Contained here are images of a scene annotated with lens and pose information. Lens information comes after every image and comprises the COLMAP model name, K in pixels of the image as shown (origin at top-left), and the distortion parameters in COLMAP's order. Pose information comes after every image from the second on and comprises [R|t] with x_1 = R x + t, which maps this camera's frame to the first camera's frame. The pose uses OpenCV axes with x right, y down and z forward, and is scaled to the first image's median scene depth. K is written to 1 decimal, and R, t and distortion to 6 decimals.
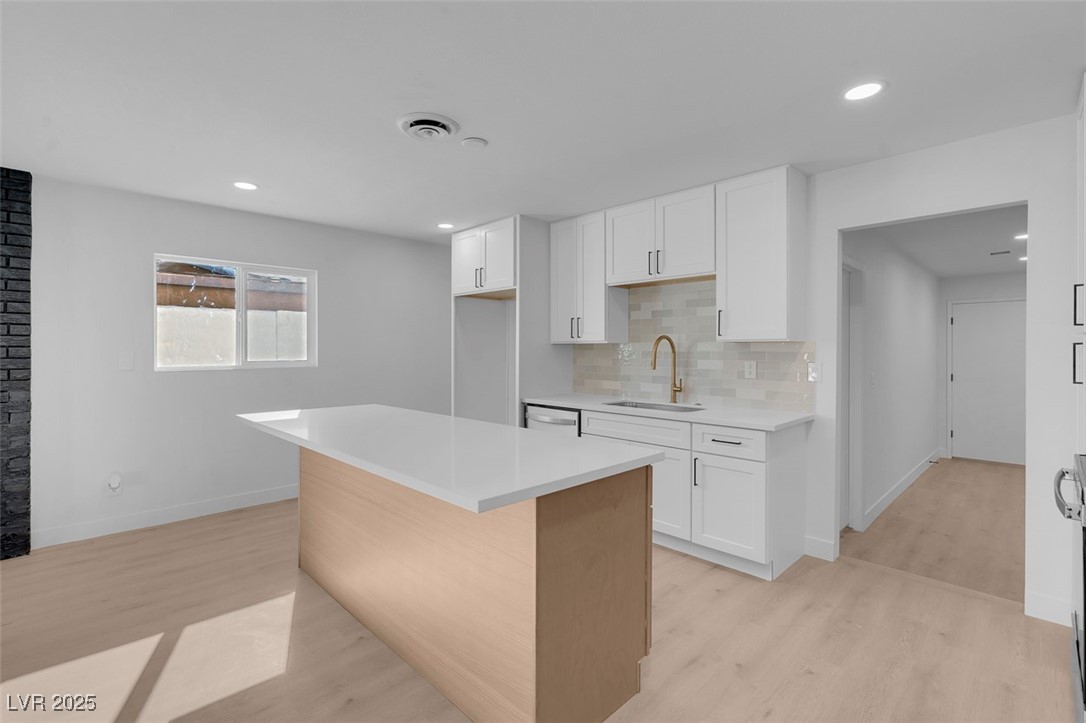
lens RADIAL K [[501.7, 0, 536.0], [0, 501.7, 353.1], [0, 0, 1]] dist [-0.001880, 0.000092]
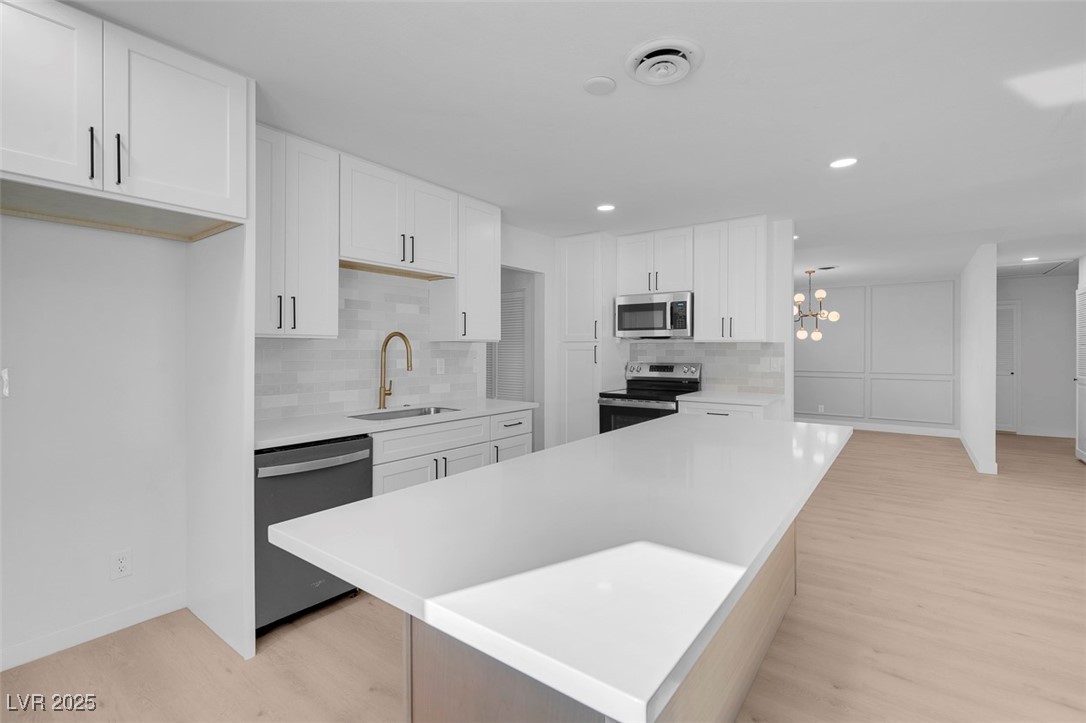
lens RADIAL K [[495.5, 0, 543.9], [0, 495.5, 353.9], [0, 0, 1]] dist [-0.000604, 0.000774]
pose [[-0.160464, -0.012538, 0.986962, -0.642003], [0.002471, 0.999911, 0.013104, -0.007525], [-0.987039, 0.004542, -0.160419, 0.878661]]
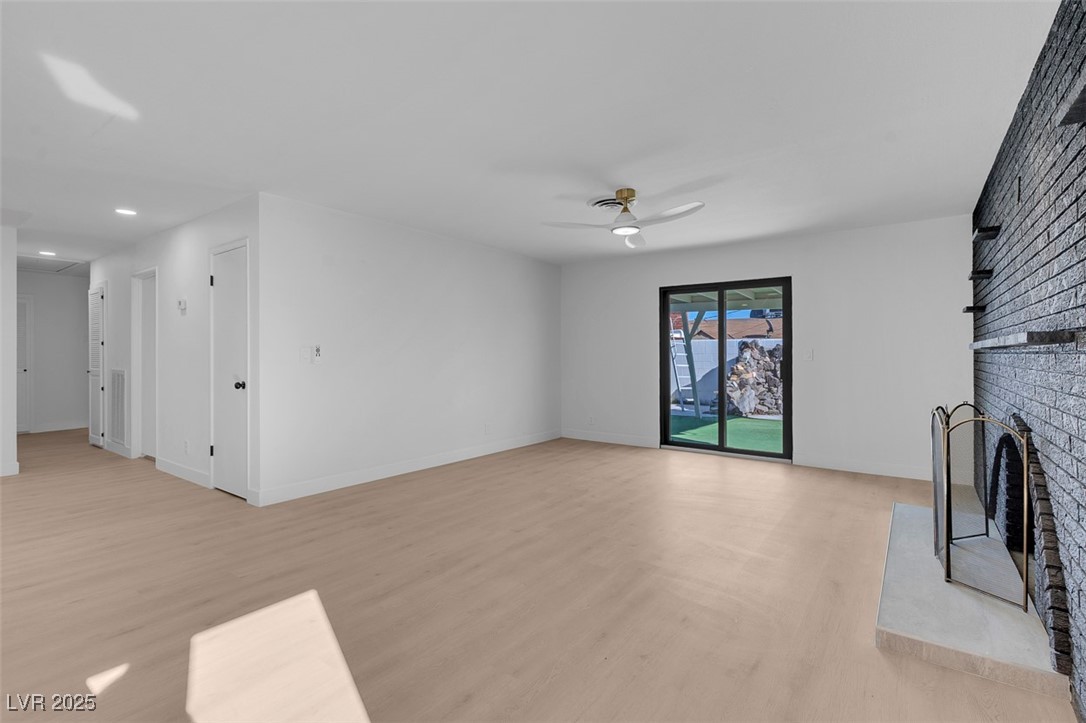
lens RADIAL K [[501.7, 0, 536.0], [0, 501.7, 353.1], [0, 0, 1]] dist [-0.001880, 0.000092]
pose [[-0.986991, -0.001072, -0.160772, -0.614034], [-0.001482, 0.999996, 0.002432, 0.028002], [0.160769, 0.002639, -0.986989, 0.929206]]
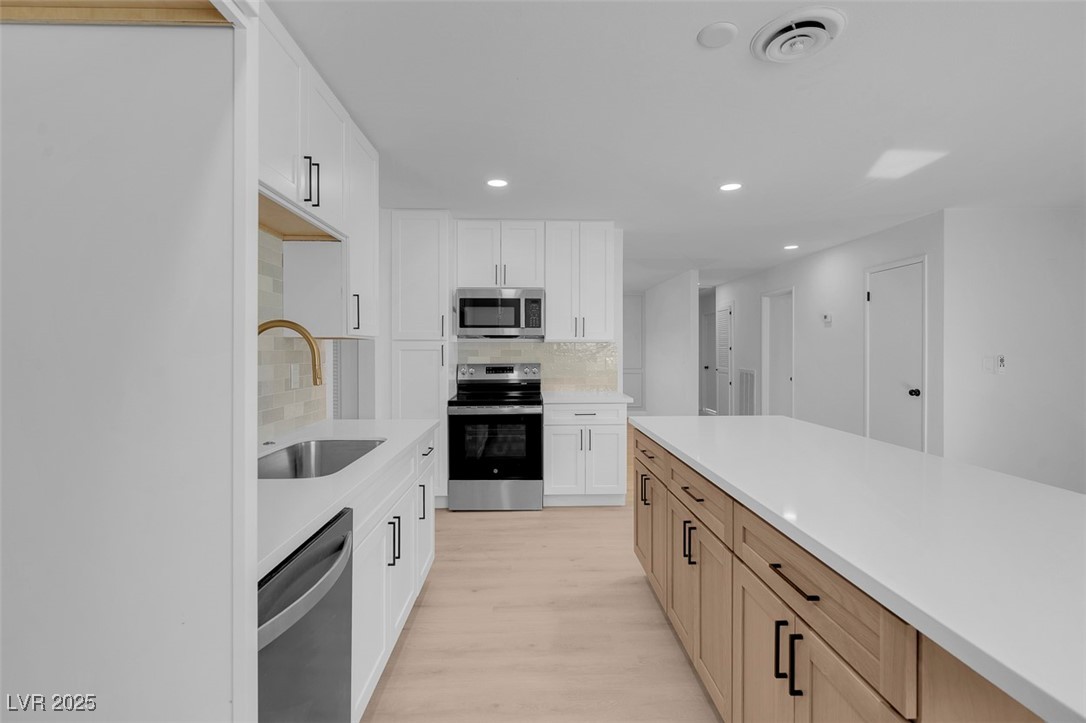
lens RADIAL K [[495.5, 0, 543.9], [0, 495.5, 353.9], [0, 0, 1]] dist [-0.000604, 0.000774]
pose [[-0.745091, -0.007220, 0.666924, -0.283966], [0.002351, 0.999907, 0.013452, -0.006208], [-0.666959, 0.011591, -0.745004, 1.192274]]
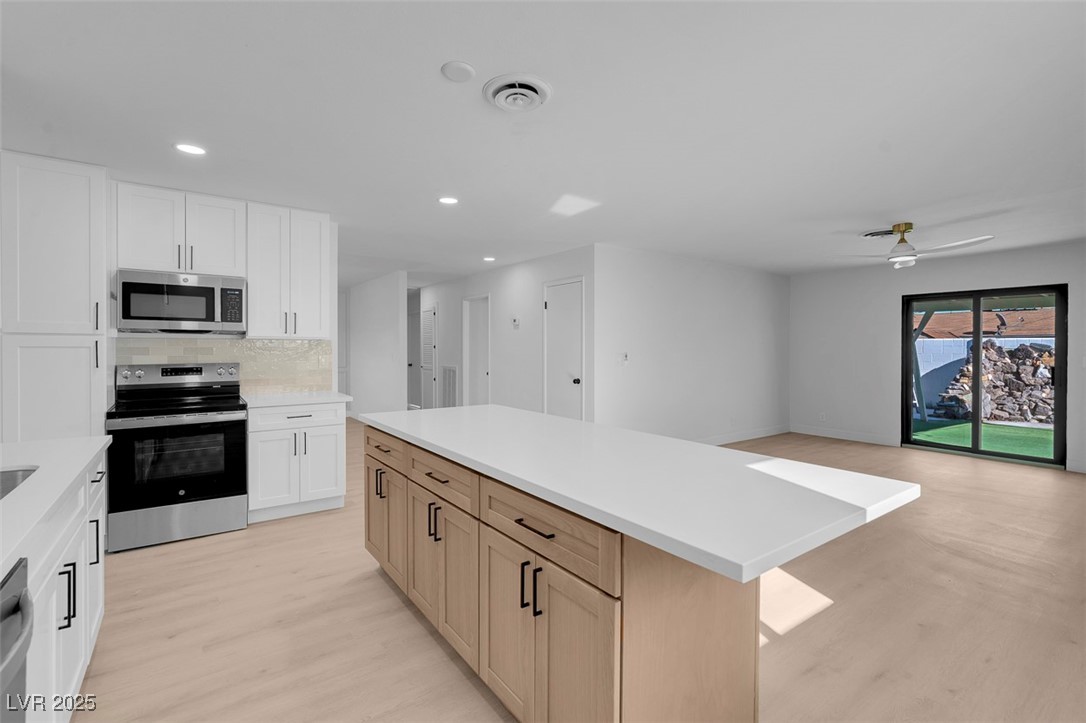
lens RADIAL K [[490.1, 0, 538.4], [0, 490.1, 352.4], [0, 0, 1]] dist [-0.000832, 0.000537]
pose [[-0.990089, -0.005708, 0.140323, -0.252136], [-0.003766, 0.999893, 0.014107, -0.006283], [-0.140388, 0.013439, -0.990005, 1.246318]]
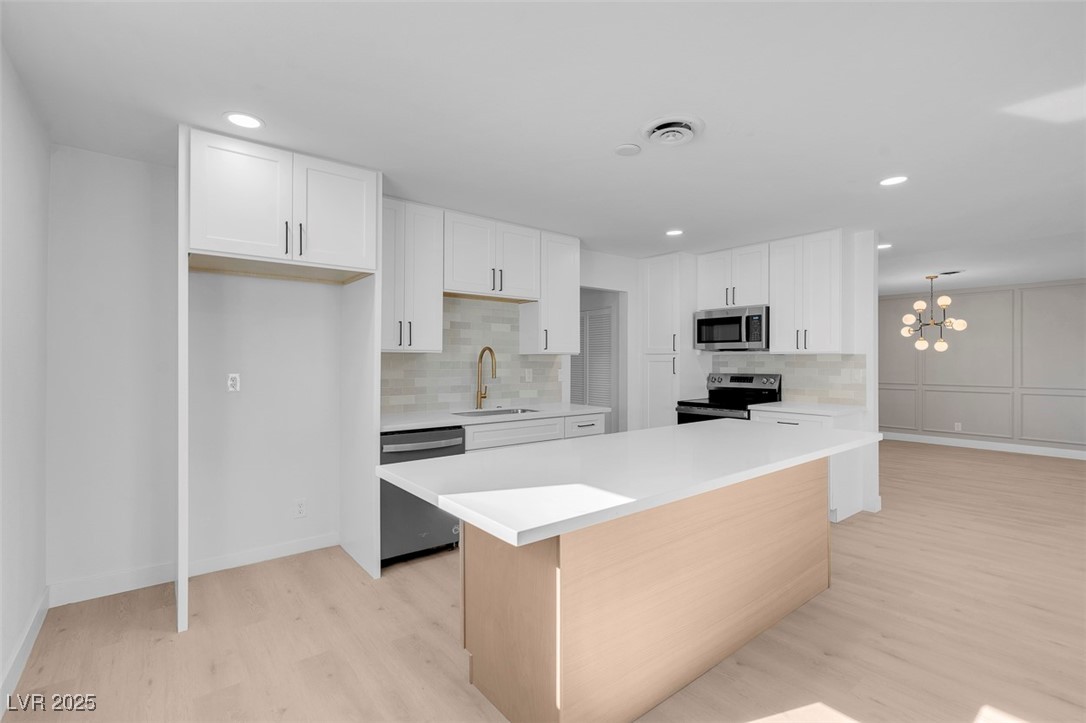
lens RADIAL K [[494.0, 0, 543.0], [0, 494.0, 361.5], [0, 0, 1]] dist [-0.002304, -0.000115]
pose [[0.090643, -0.003960, 0.995876, -0.800952], [0.003598, 0.999987, 0.003649, -0.007017], [-0.995877, 0.003252, 0.090656, 0.781490]]
